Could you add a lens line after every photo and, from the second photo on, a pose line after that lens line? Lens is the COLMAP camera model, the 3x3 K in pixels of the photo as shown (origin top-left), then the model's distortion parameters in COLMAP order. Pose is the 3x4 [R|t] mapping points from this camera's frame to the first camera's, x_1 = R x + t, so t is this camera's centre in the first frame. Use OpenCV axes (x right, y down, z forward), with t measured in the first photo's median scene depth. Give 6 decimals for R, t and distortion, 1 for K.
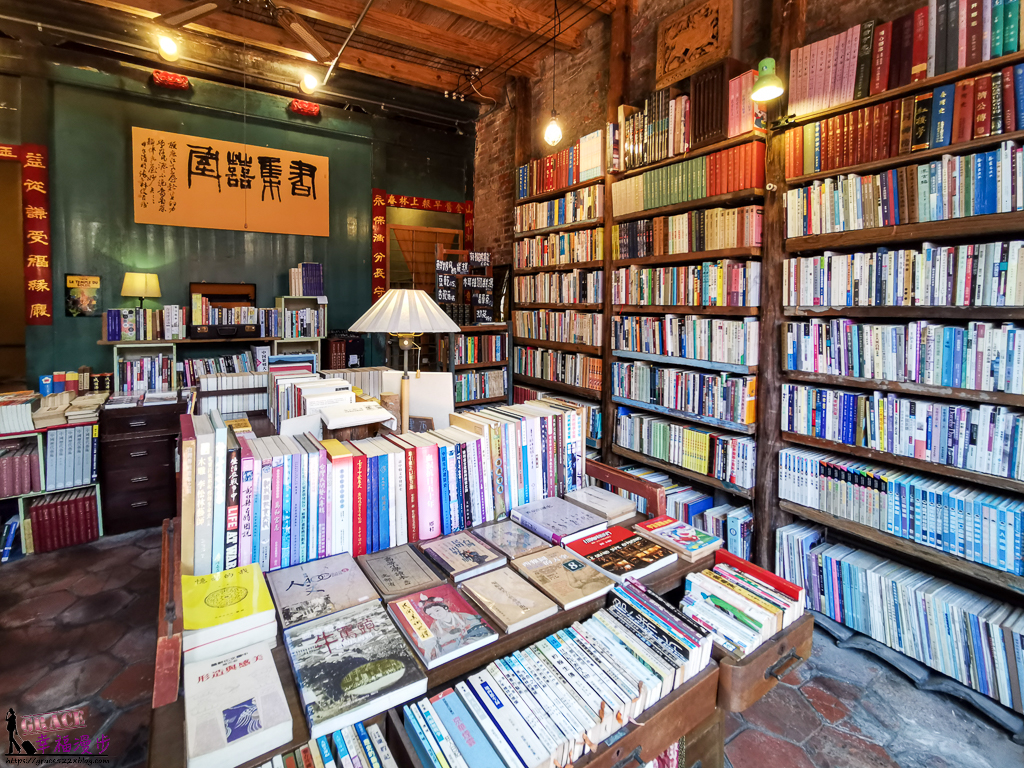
lens RADIAL K [[491.6, 0, 512.0], [0, 491.6, 384.0], [0, 0, 1]] dist [0.001448, 0.000890]
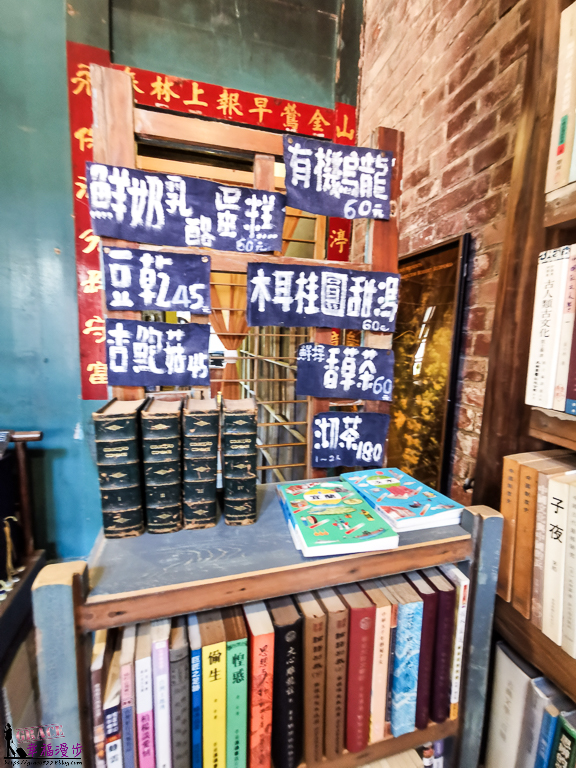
lens RADIAL K [[368.7, 0, 288.0], [0, 368.7, 384.0], [0, 0, 1]] dist [0.001448, 0.000890]
pose [[0.952128, 0.061266, -0.299496, -0.037818], [-0.073062, 0.996925, -0.028338, -0.177997], [0.296839, 0.048863, 0.953677, 0.926917]]
